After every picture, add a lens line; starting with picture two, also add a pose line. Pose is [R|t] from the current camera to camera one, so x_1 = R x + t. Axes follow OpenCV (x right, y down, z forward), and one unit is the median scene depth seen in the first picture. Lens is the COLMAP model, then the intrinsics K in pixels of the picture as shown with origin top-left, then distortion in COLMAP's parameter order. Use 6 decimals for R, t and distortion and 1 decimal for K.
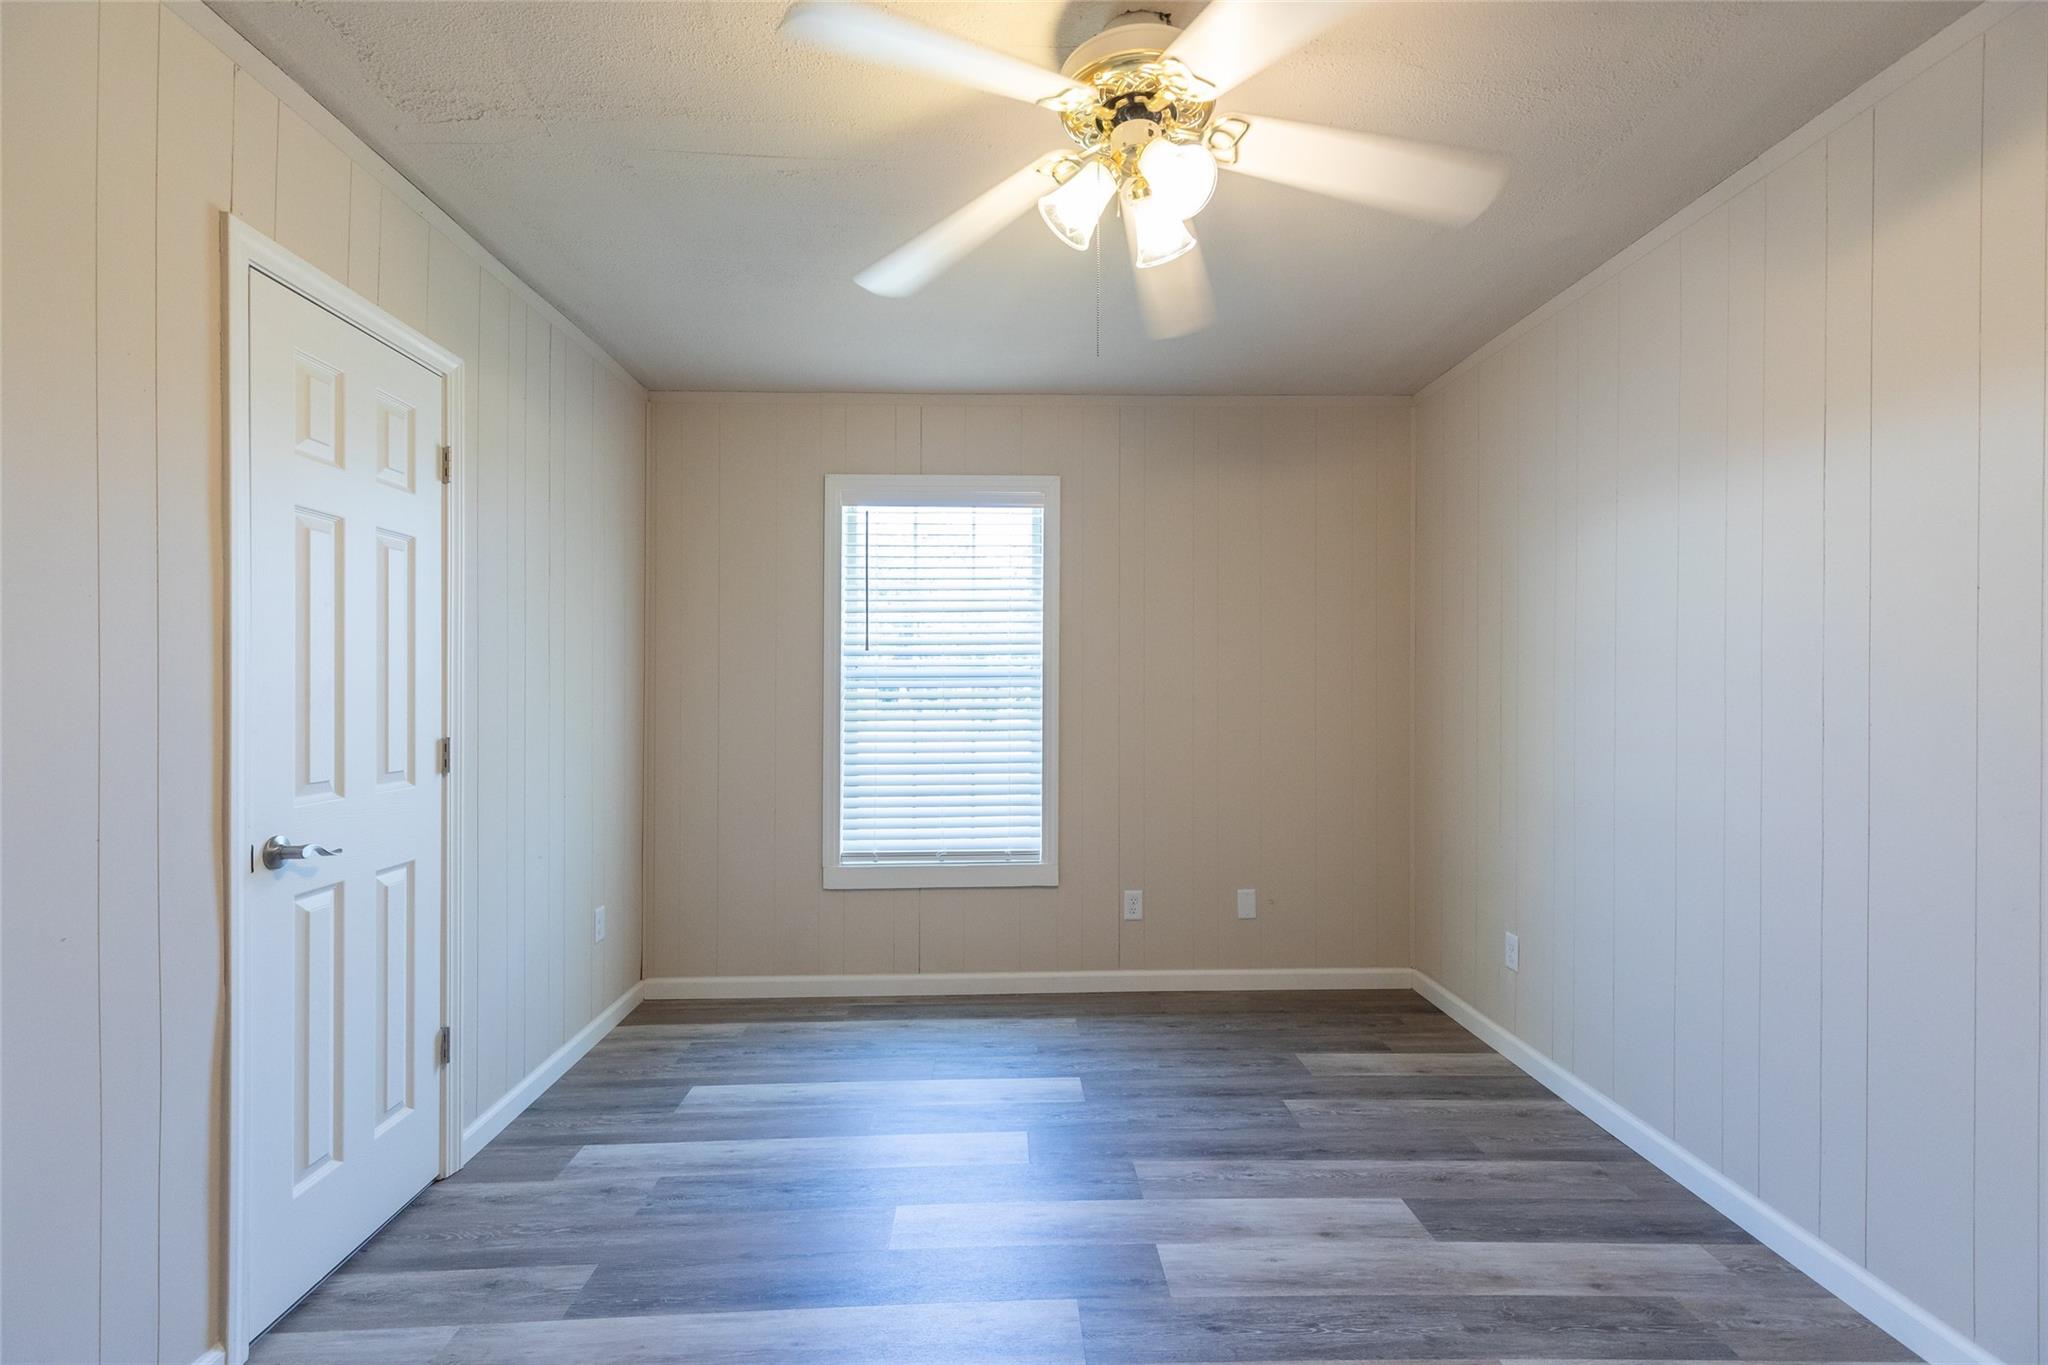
lens RADIAL K [[932.9, 0, 1017.9], [0, 932.9, 685.5], [0, 0, 1]] dist [0.005452, 0.000479]
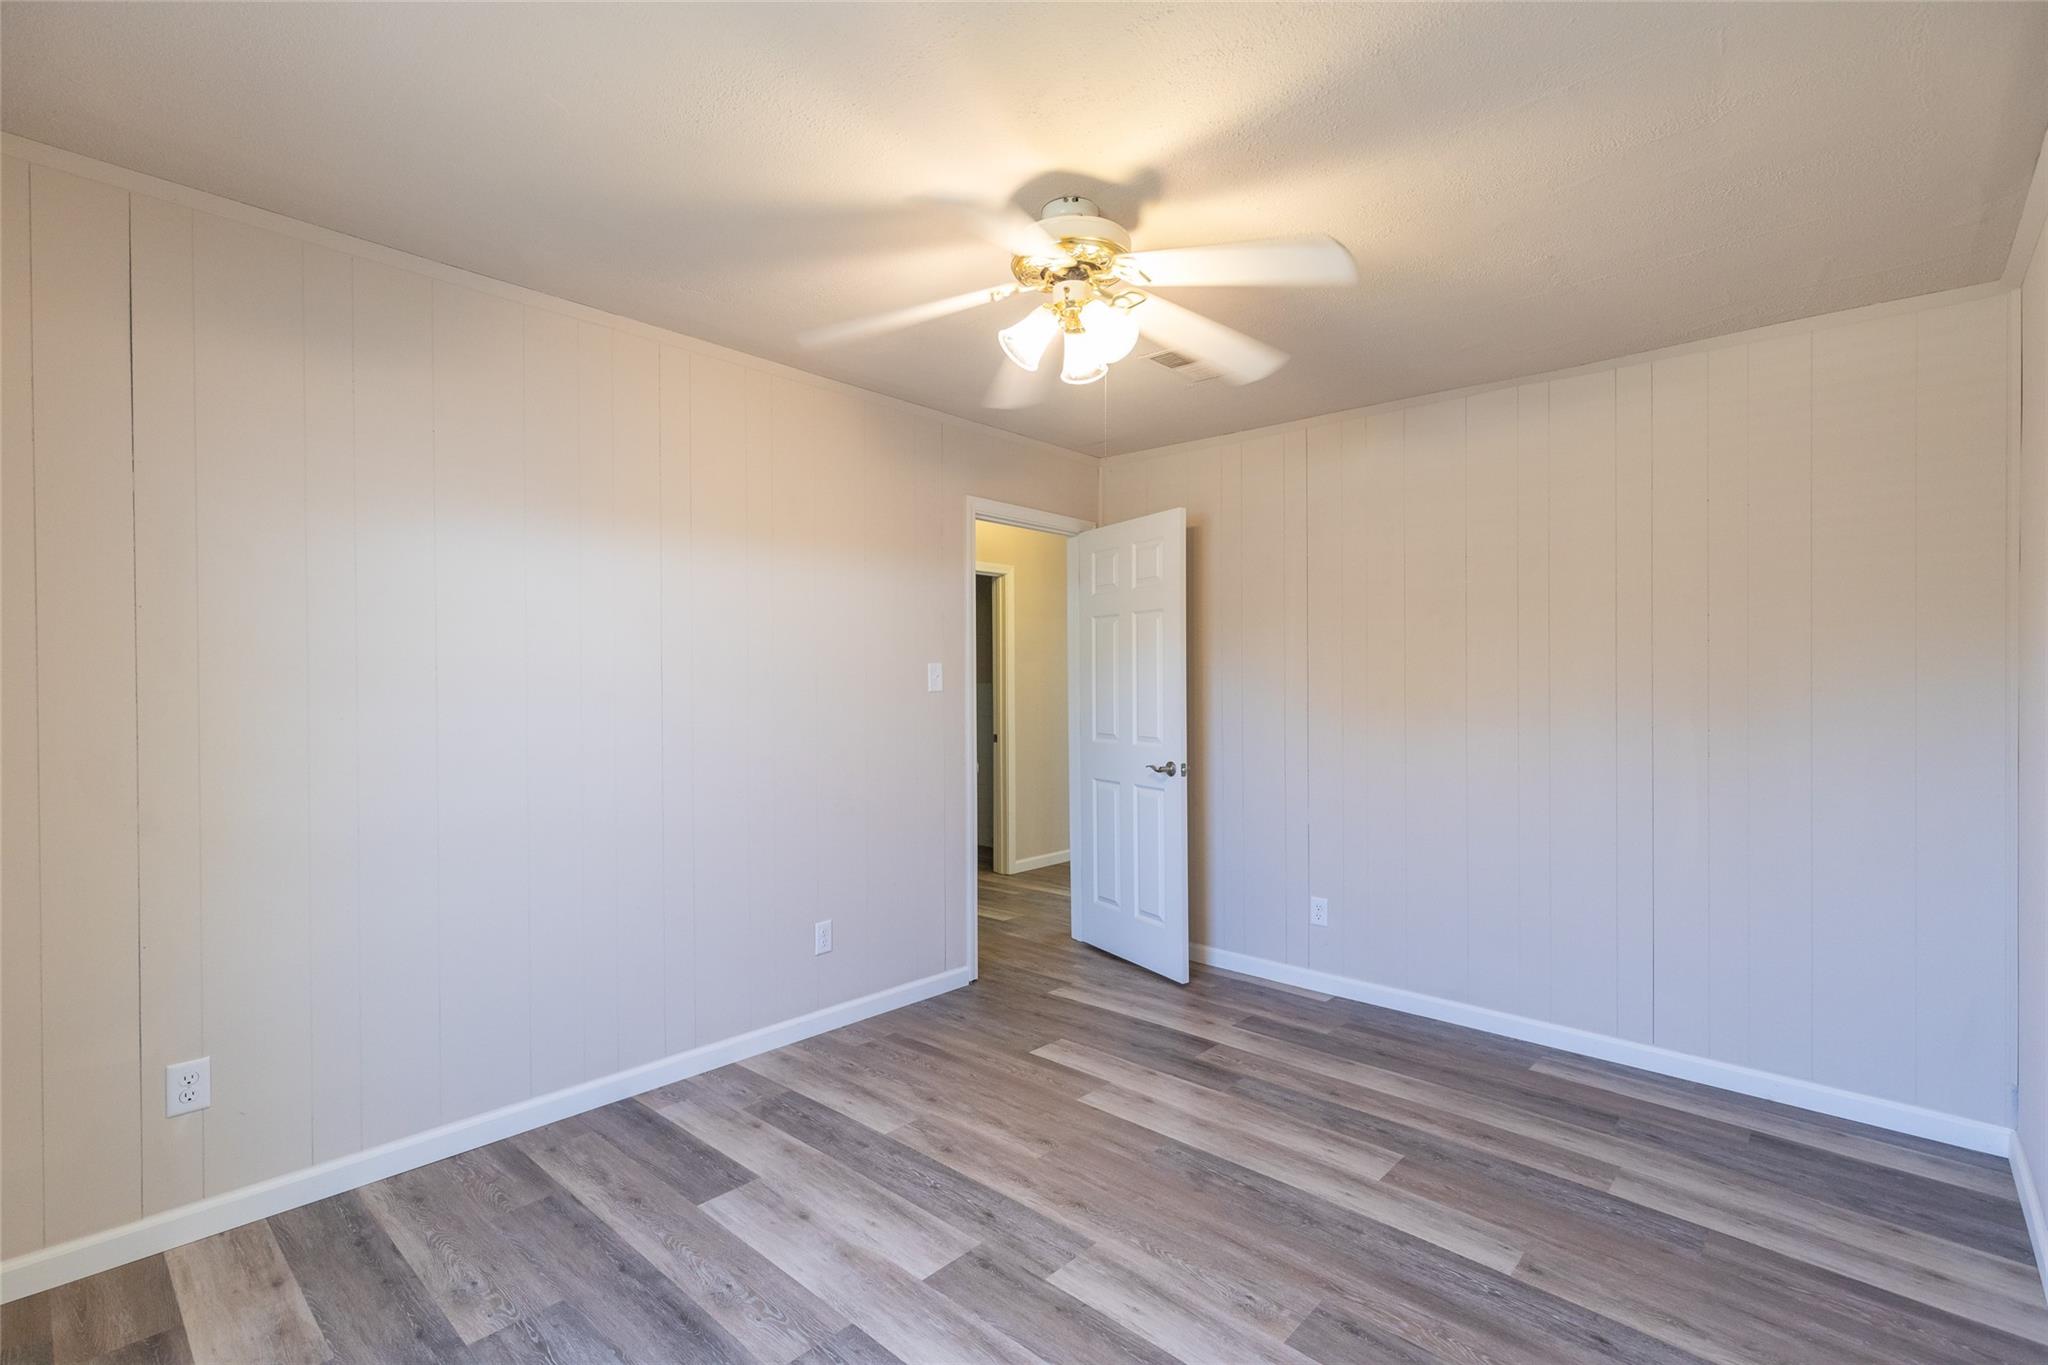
lens RADIAL K [[932.9, 0, 1007.2], [0, 932.9, 693.8], [0, 0, 1]] dist [0.005452, 0.000479]
pose [[-0.708387, -0.010110, 0.705751, -0.551403], [-0.002767, 0.999930, 0.011546, -0.022675], [-0.705818, 0.006226, -0.708365, 1.501686]]
